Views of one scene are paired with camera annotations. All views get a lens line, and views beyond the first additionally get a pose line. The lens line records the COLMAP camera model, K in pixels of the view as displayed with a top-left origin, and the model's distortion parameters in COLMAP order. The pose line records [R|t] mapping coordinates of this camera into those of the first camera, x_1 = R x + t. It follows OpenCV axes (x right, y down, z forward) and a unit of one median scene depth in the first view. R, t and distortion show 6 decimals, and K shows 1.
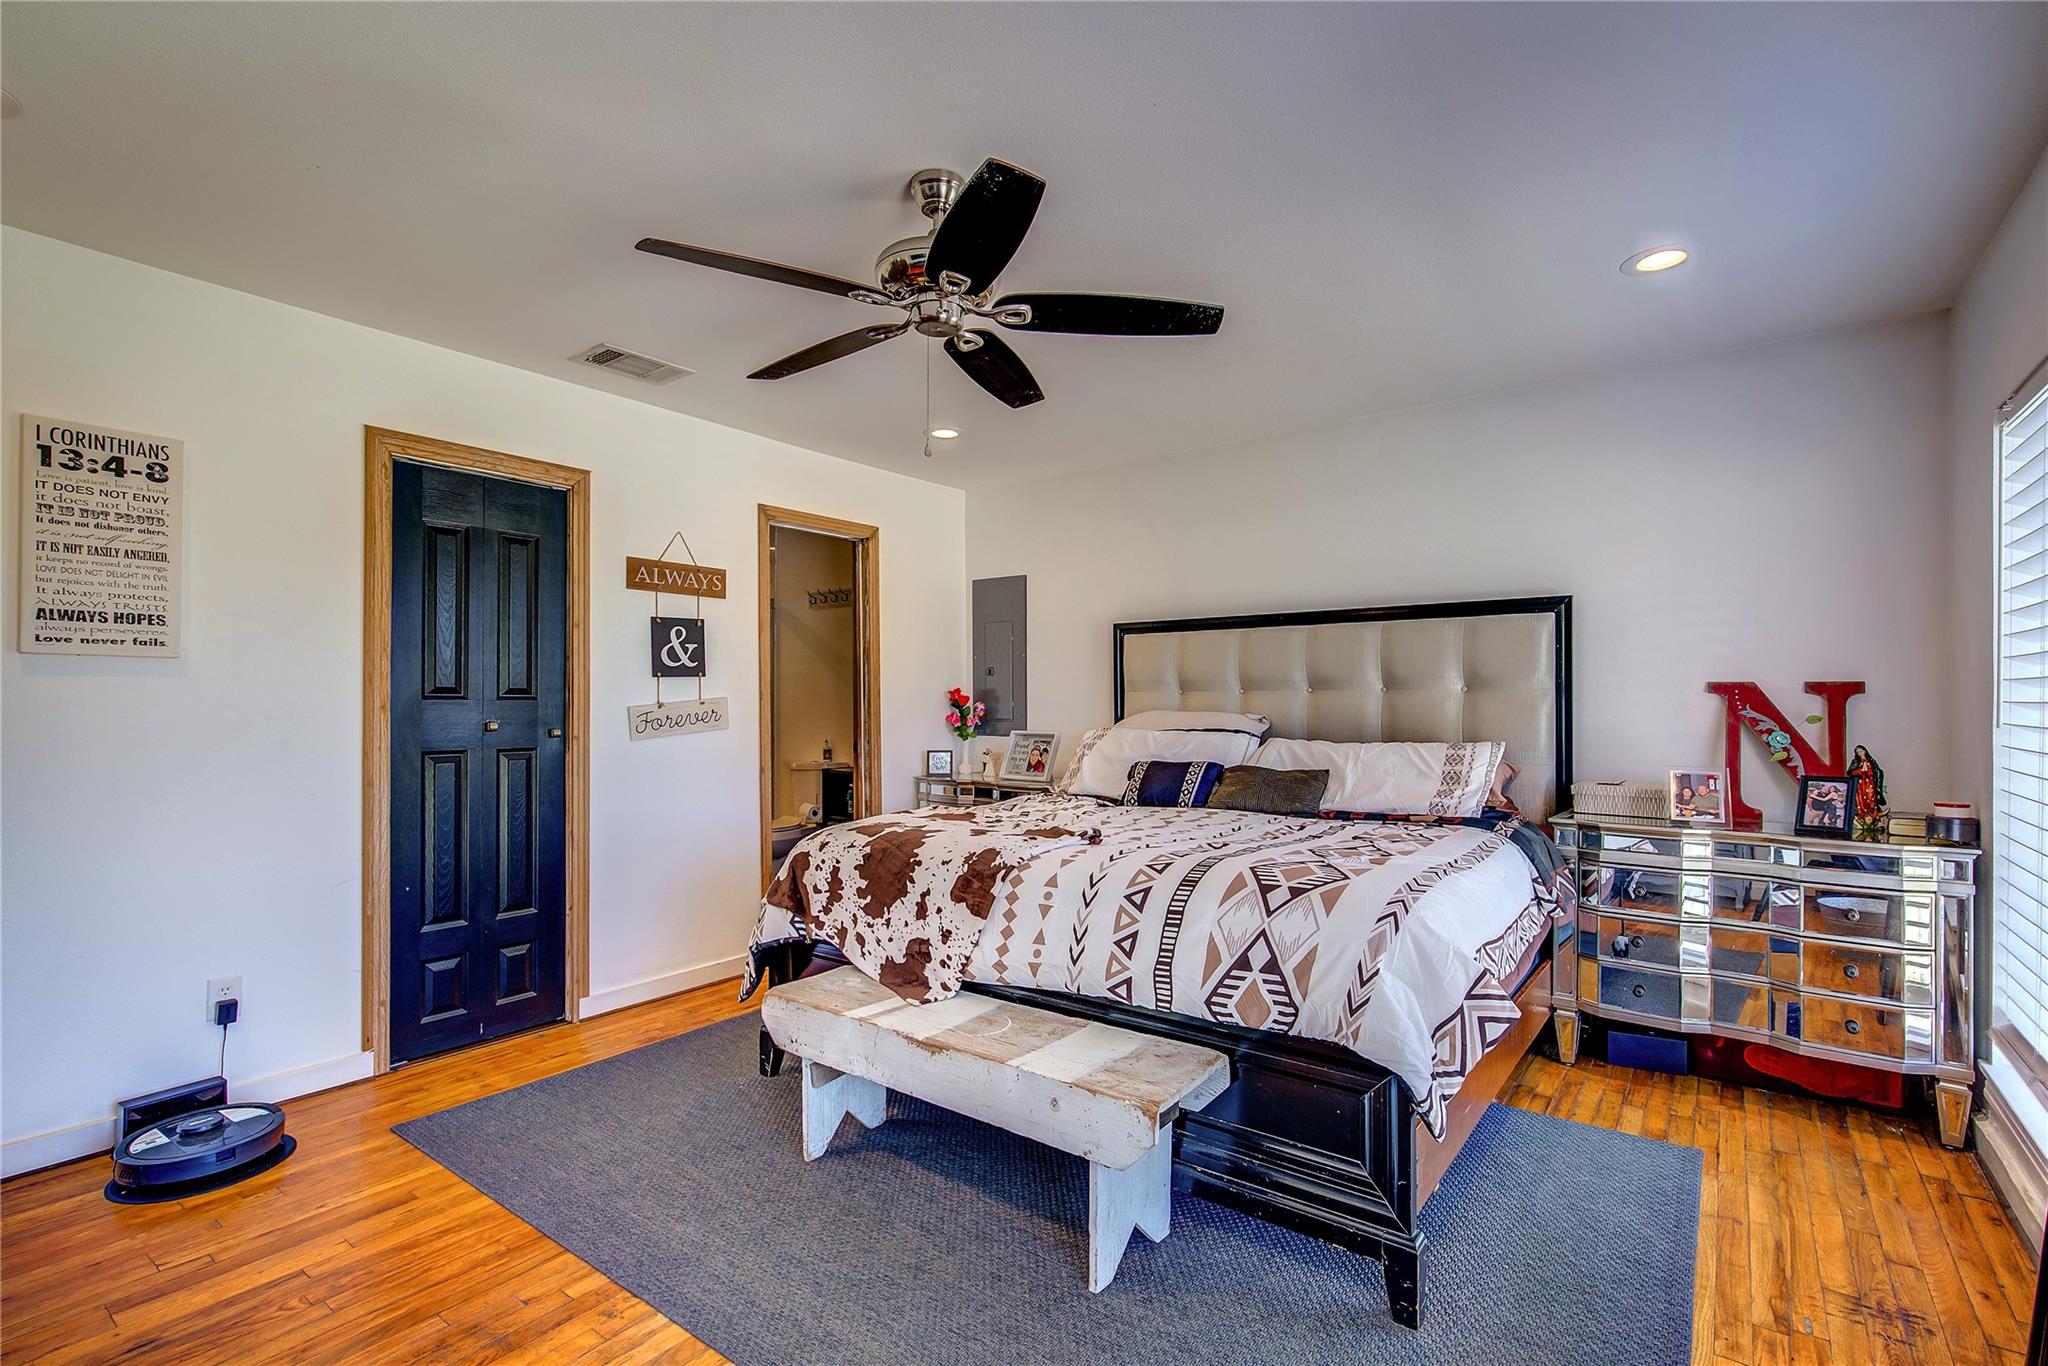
lens RADIAL K [[927.6, 0, 1028.0], [0, 927.6, 701.6], [0, 0, 1]] dist [-0.003117, 0.001182]
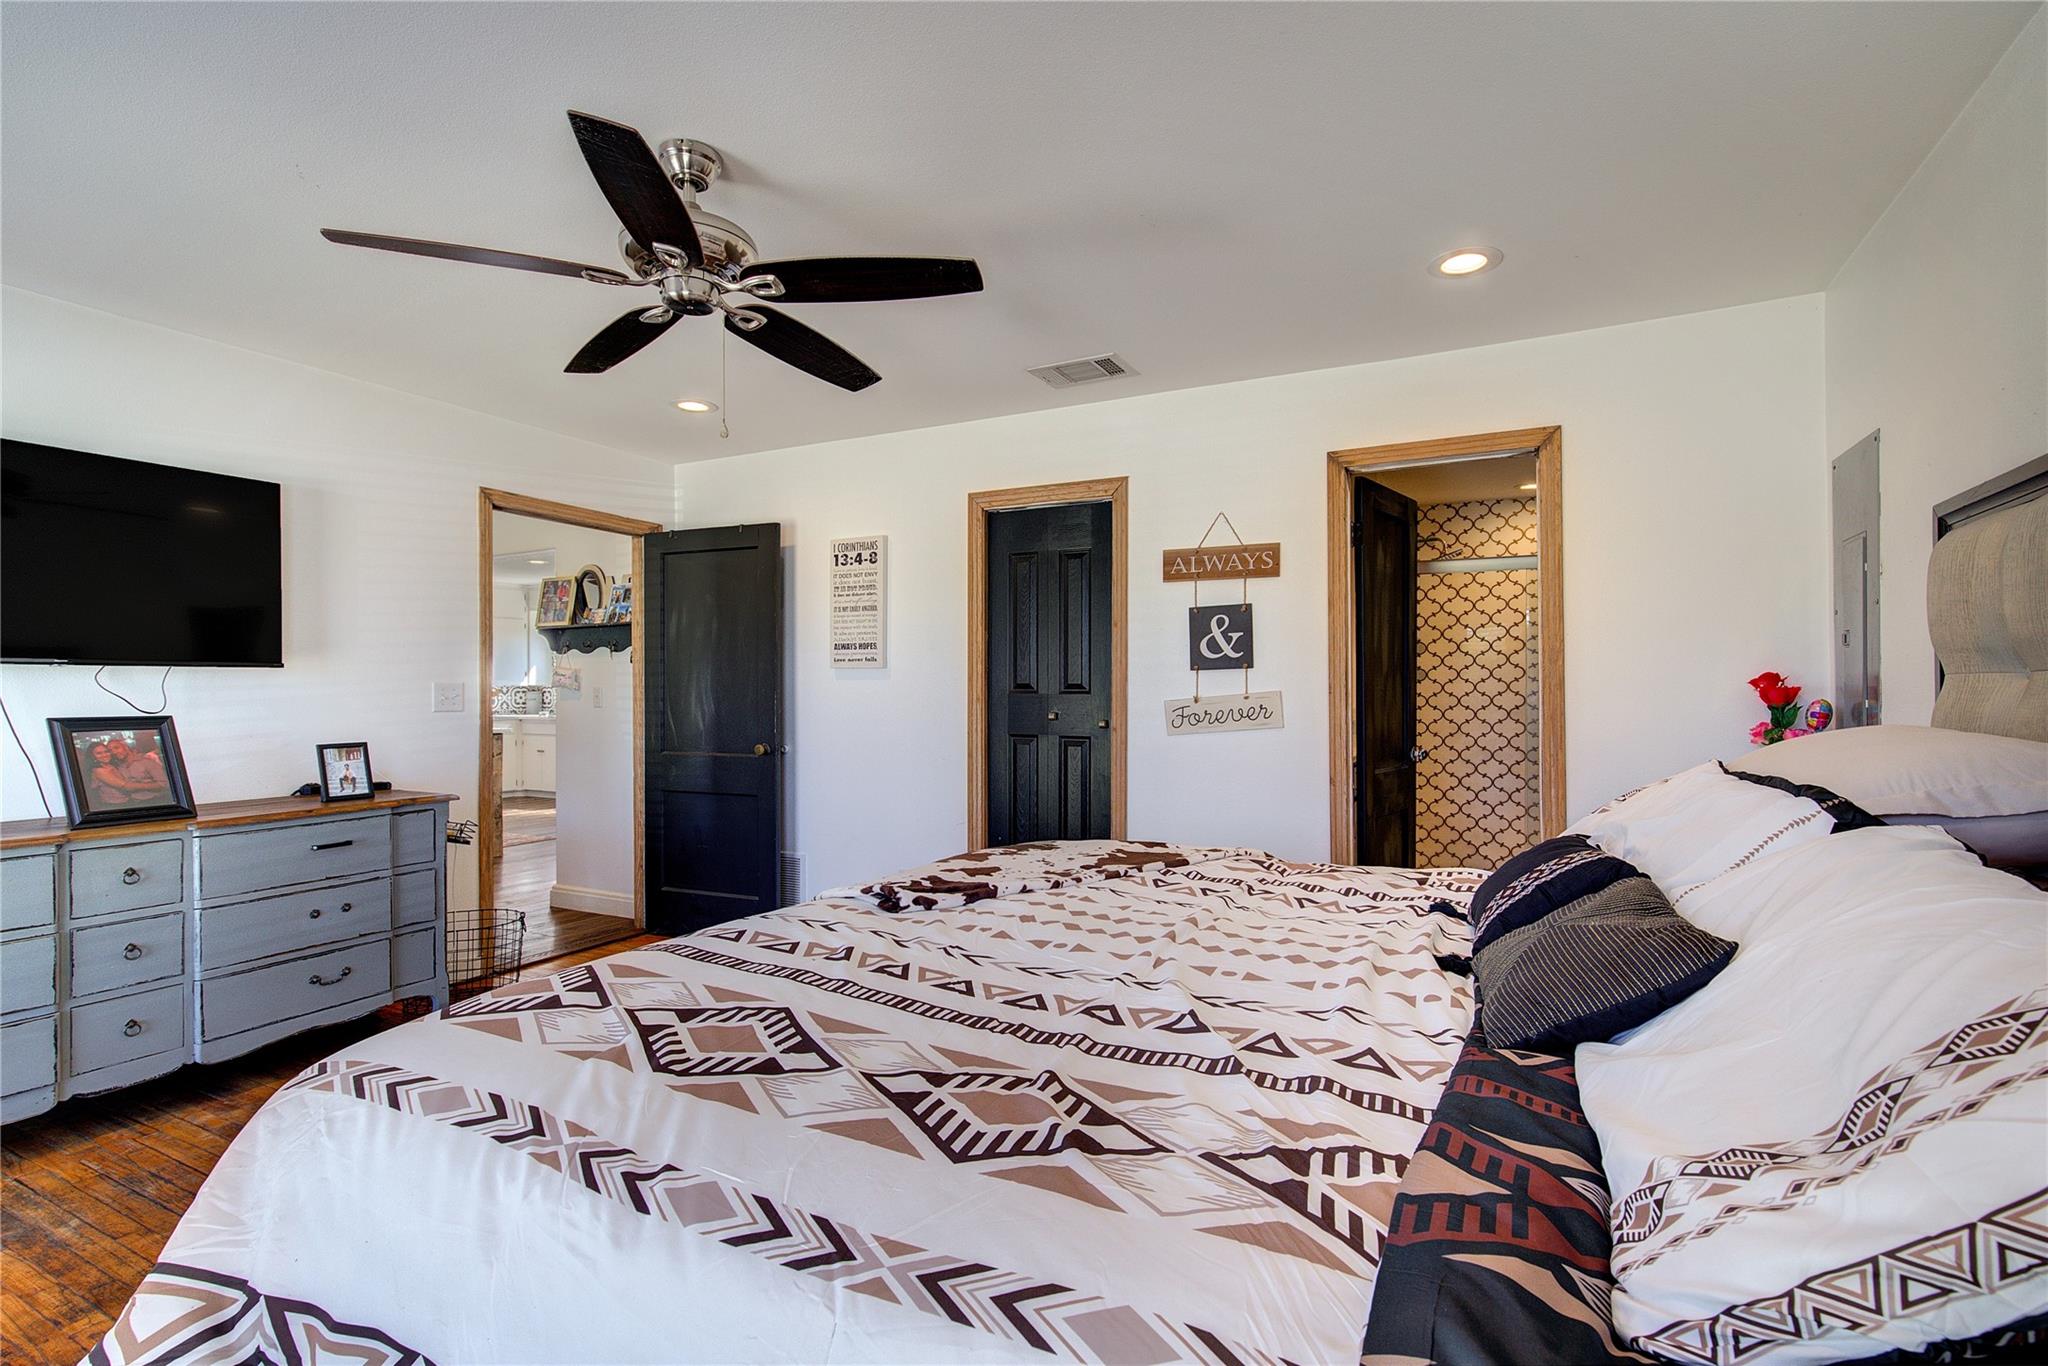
lens RADIAL K [[927.6, 0, 1018.5], [0, 927.6, 688.5], [0, 0, 1]] dist [-0.003117, 0.001182]
pose [[0.167759, -0.002697, -0.985824, 0.601782], [-0.002284, 0.999993, -0.003124, -0.004965], [0.985825, 0.002776, 0.167752, 0.777184]]
